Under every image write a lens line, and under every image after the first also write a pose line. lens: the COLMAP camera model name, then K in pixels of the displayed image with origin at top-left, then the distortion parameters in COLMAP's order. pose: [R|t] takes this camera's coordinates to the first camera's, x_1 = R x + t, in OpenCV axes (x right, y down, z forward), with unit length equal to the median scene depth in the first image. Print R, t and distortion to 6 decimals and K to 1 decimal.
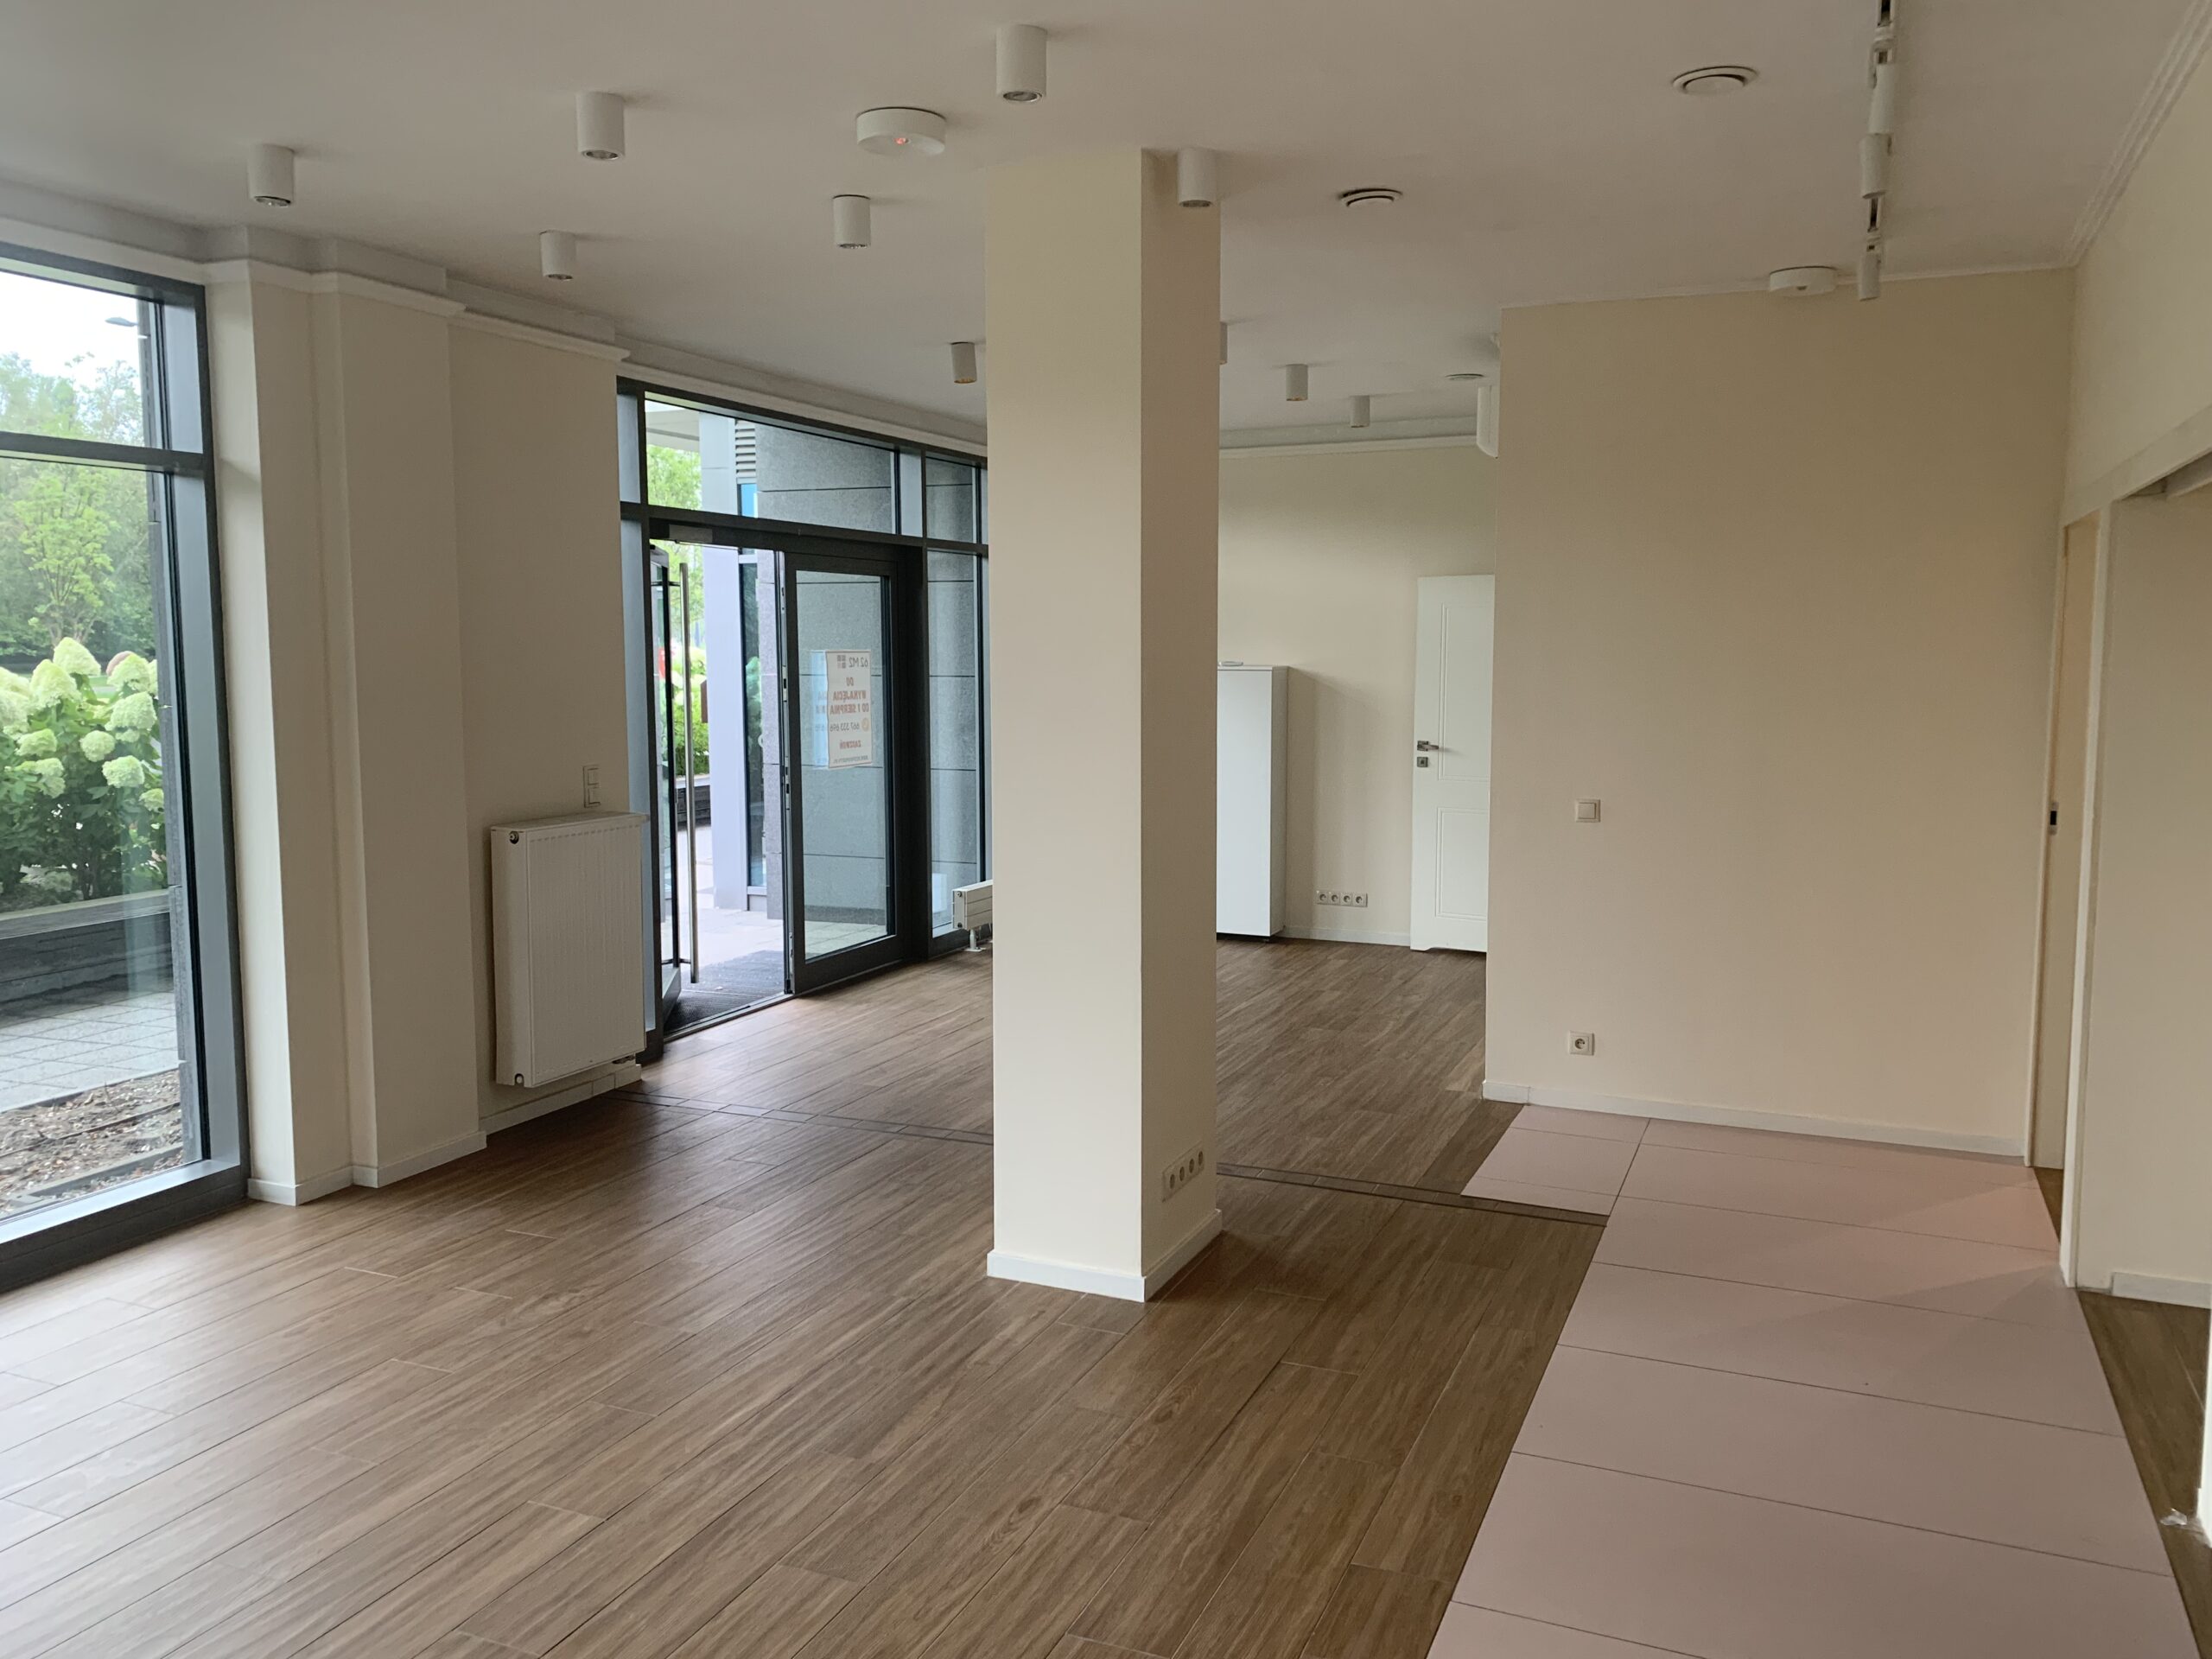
lens RADIAL K [[1690.1, 0, 1116.1], [0, 1690.1, 799.3], [0, 0, 1]] dist [0.039408, -0.045353]
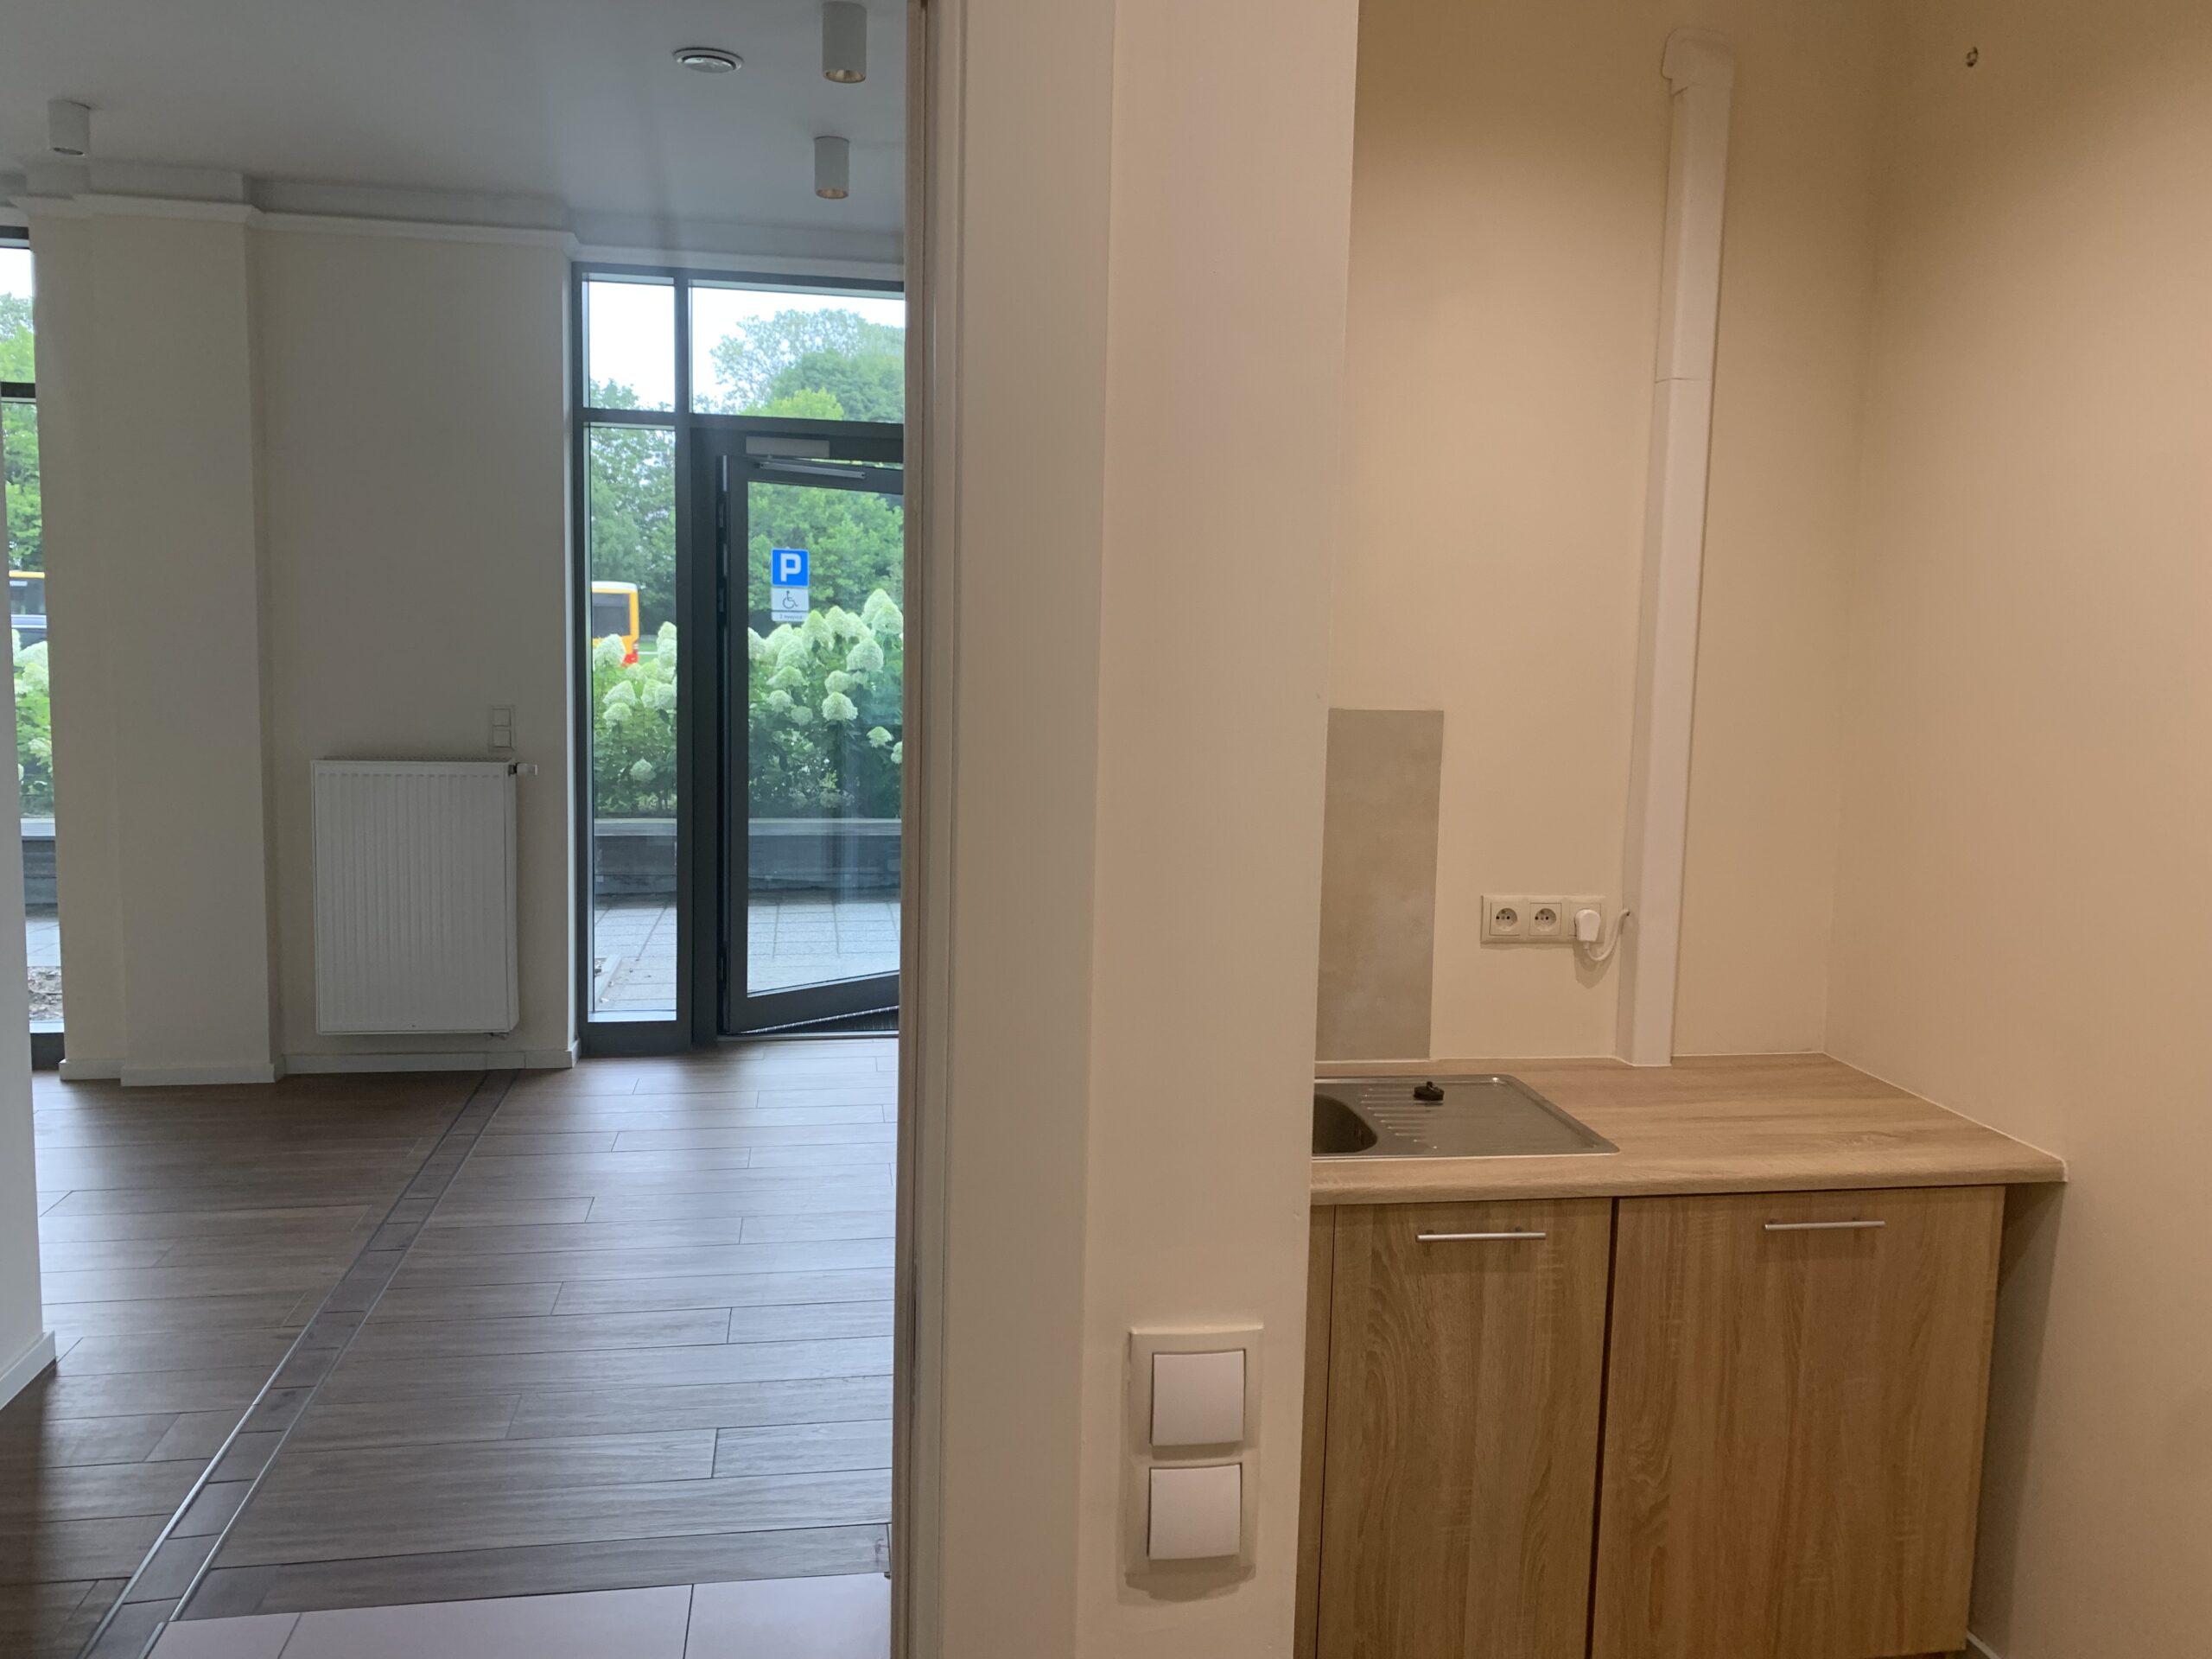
lens RADIAL K [[1690.1, 0, 1128.5], [0, 1690.1, 797.7], [0, 0, 1]] dist [0.039408, -0.045353]
pose [[0.551416, 0.104962, -0.827601, 0.741314], [-0.102792, 0.993042, 0.057456, -0.067433], [0.827874, 0.053388, 0.558368, 0.916052]]
